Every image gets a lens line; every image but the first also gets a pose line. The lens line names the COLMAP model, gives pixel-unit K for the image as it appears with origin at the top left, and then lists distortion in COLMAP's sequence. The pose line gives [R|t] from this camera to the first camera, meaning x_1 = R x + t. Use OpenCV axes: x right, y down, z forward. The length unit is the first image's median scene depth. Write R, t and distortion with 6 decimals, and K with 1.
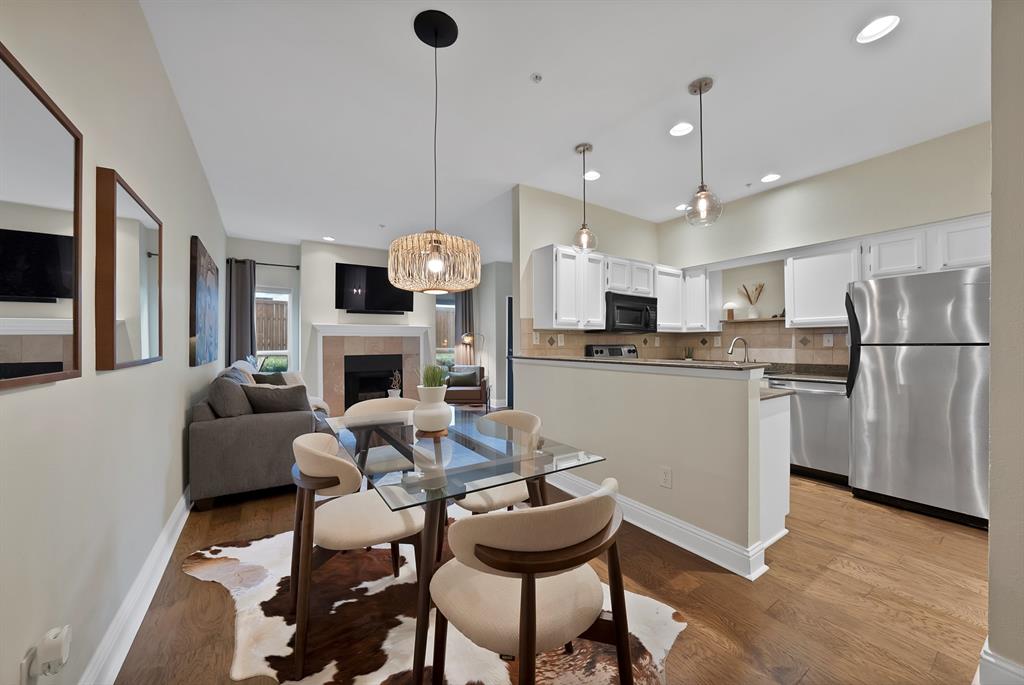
lens RADIAL K [[373.4, 0, 516.5], [0, 373.4, 340.0], [0, 0, 1]] dist [-0.025737, 0.007627]
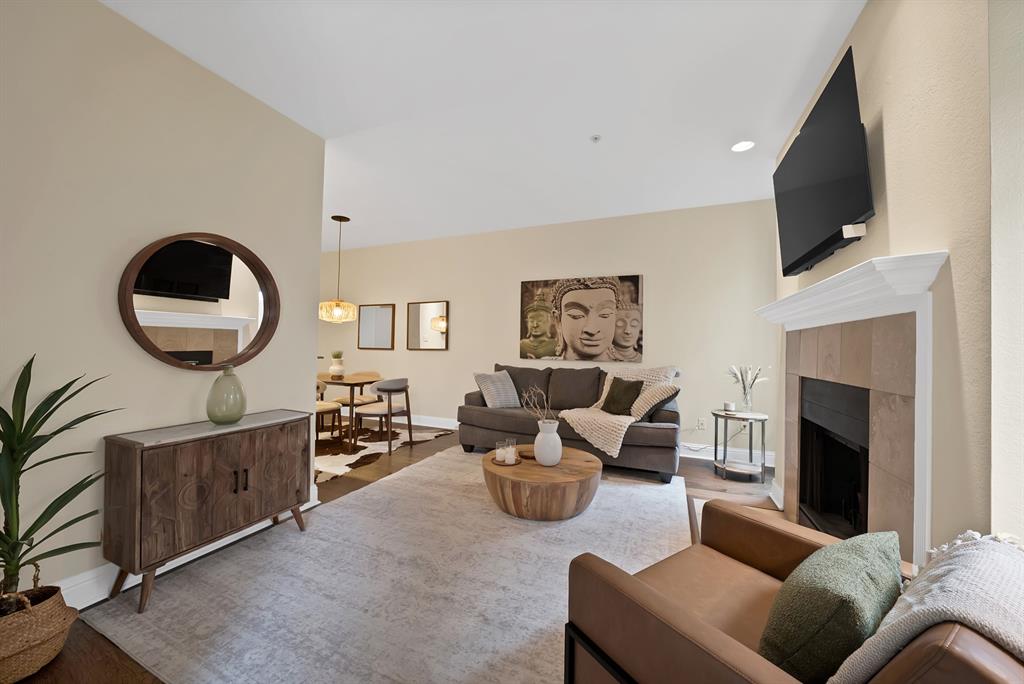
lens RADIAL K [[373.4, 0, 516.5], [0, 373.4, 339.5], [0, 0, 1]] dist [-0.025737, 0.007627]
pose [[-0.840189, -0.020331, -0.541913, 0.050687], [-0.009223, 0.999688, -0.023206, 0.018474], [0.542216, -0.014499, -0.840114, 1.674377]]
